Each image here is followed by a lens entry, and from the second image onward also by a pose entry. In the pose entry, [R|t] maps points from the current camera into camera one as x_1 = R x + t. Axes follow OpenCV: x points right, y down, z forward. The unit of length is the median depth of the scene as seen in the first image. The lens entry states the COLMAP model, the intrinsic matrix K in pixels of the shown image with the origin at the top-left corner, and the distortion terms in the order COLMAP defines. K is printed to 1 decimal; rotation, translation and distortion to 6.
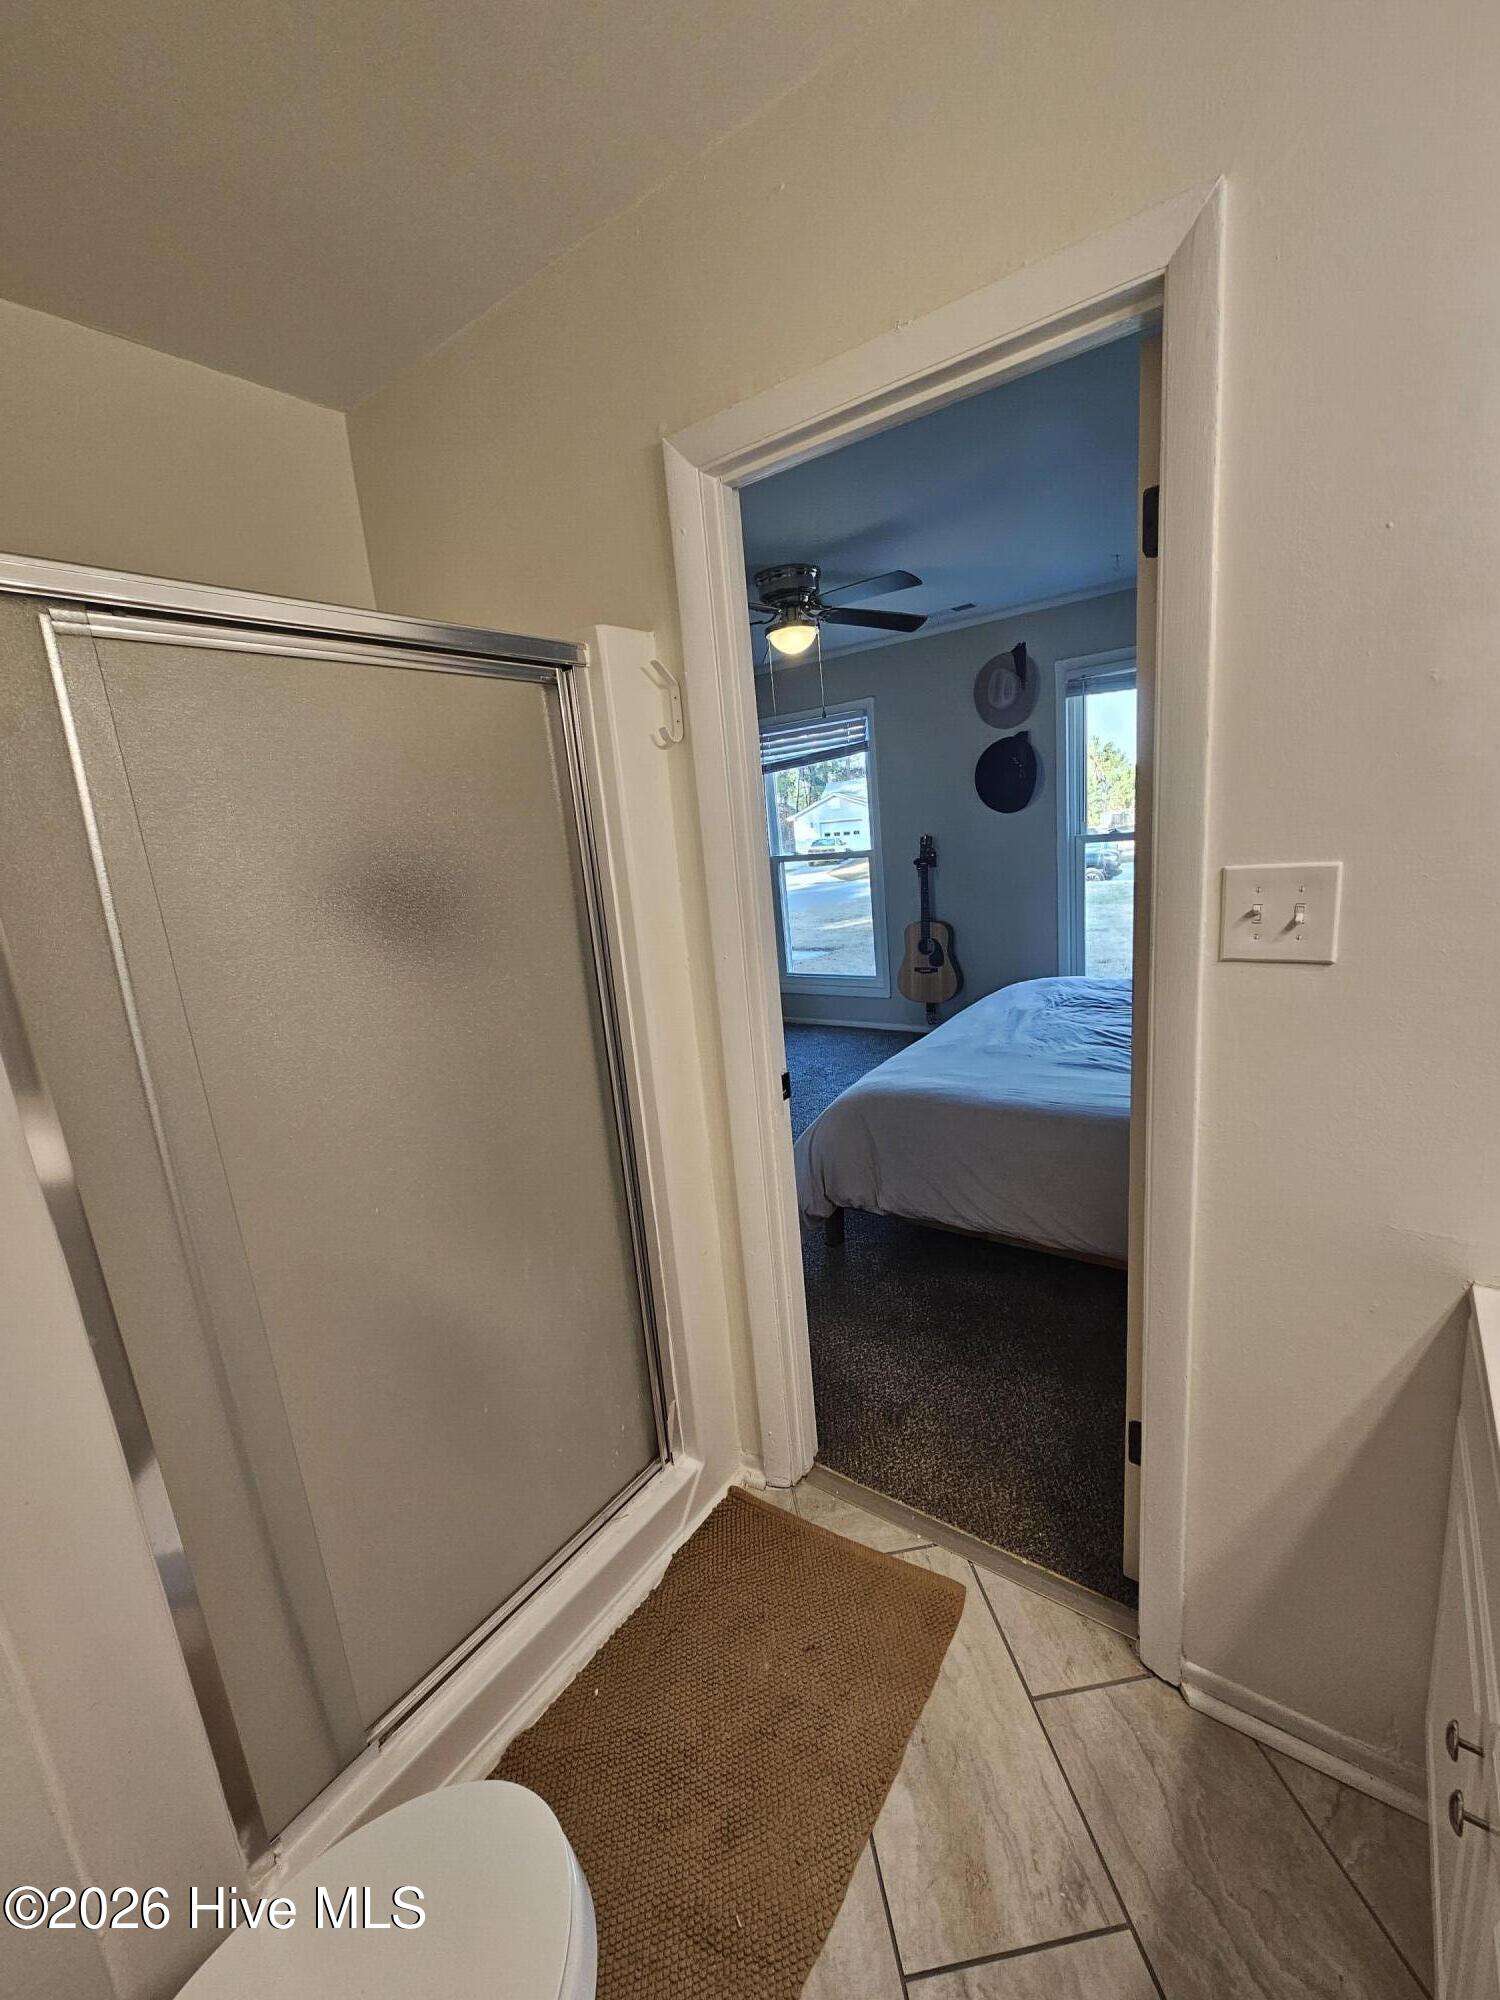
lens RADIAL K [[818.5, 0, 750.0], [0, 818.5, 1000.0], [0, 0, 1]] dist [0.000066, -0.000183]
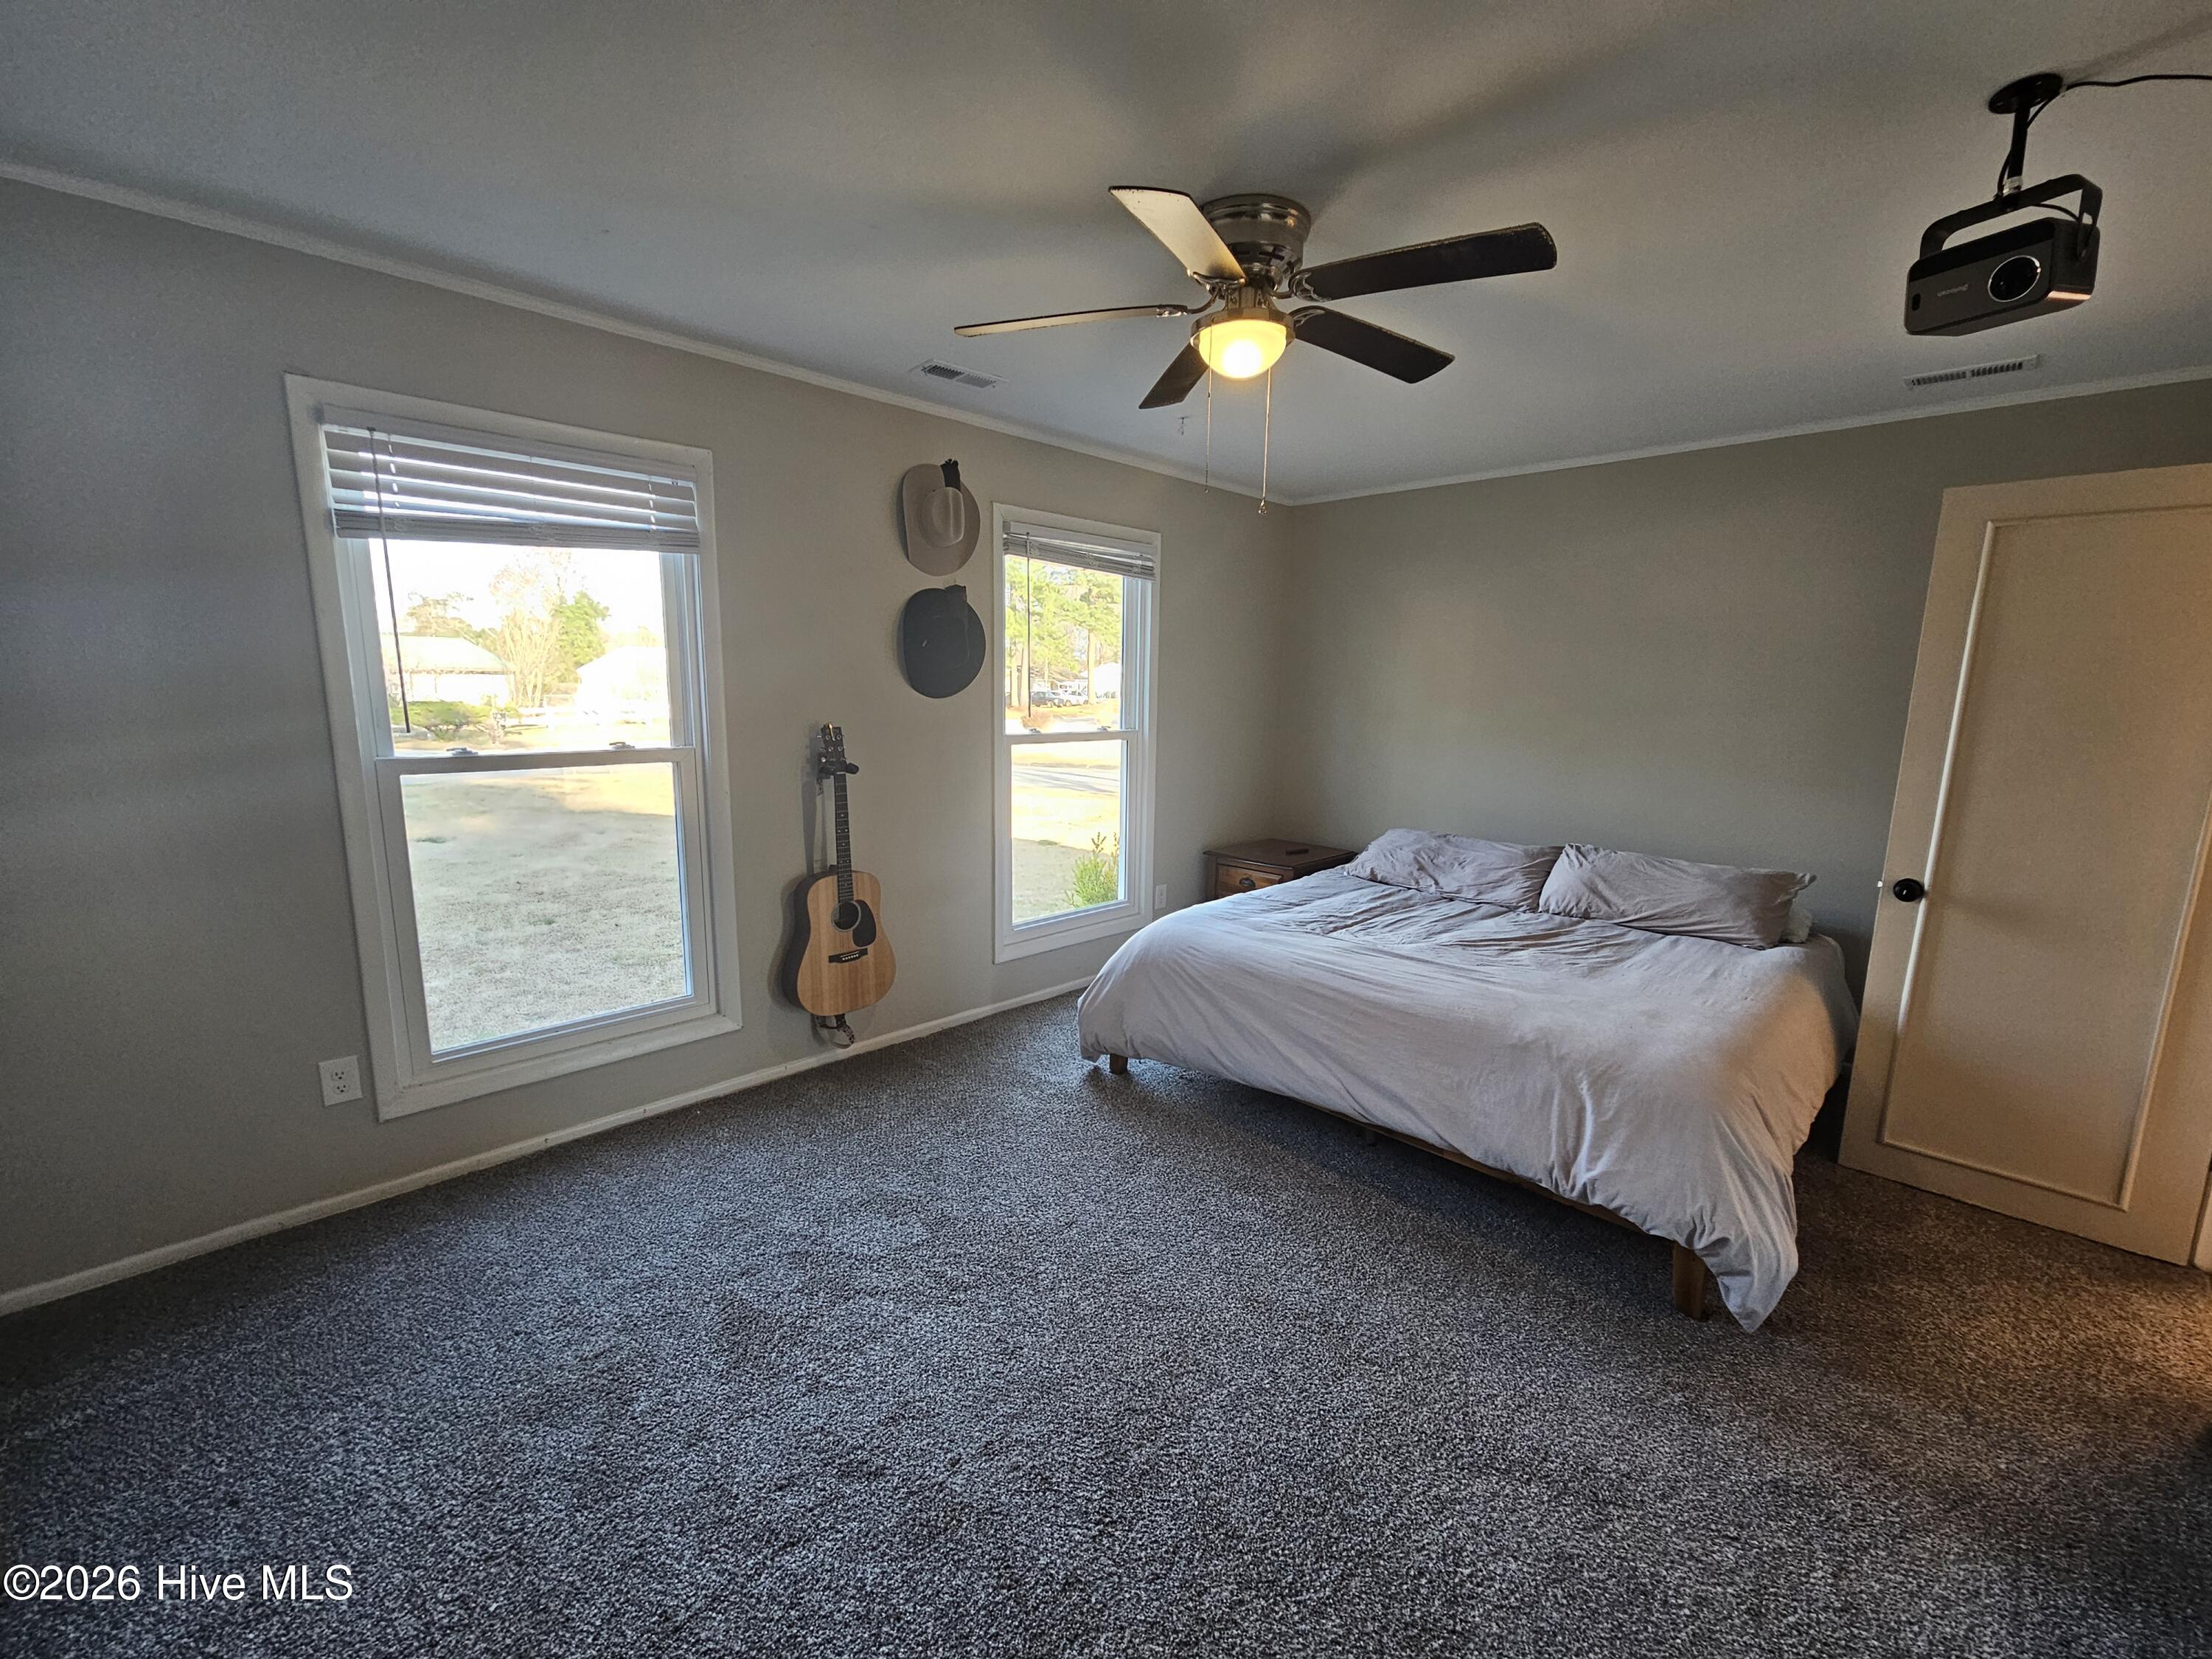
lens RADIAL K [[898.1, 0, 1109.6], [0, 898.1, 841.3], [0, 0, 1]] dist [0.000028, -0.000057]
pose [[0.178828, -0.070429, 0.981356, -0.410880], [0.177257, 0.983420, 0.038276, -0.120301], [-0.967781, 0.167108, 0.188347, 0.770603]]
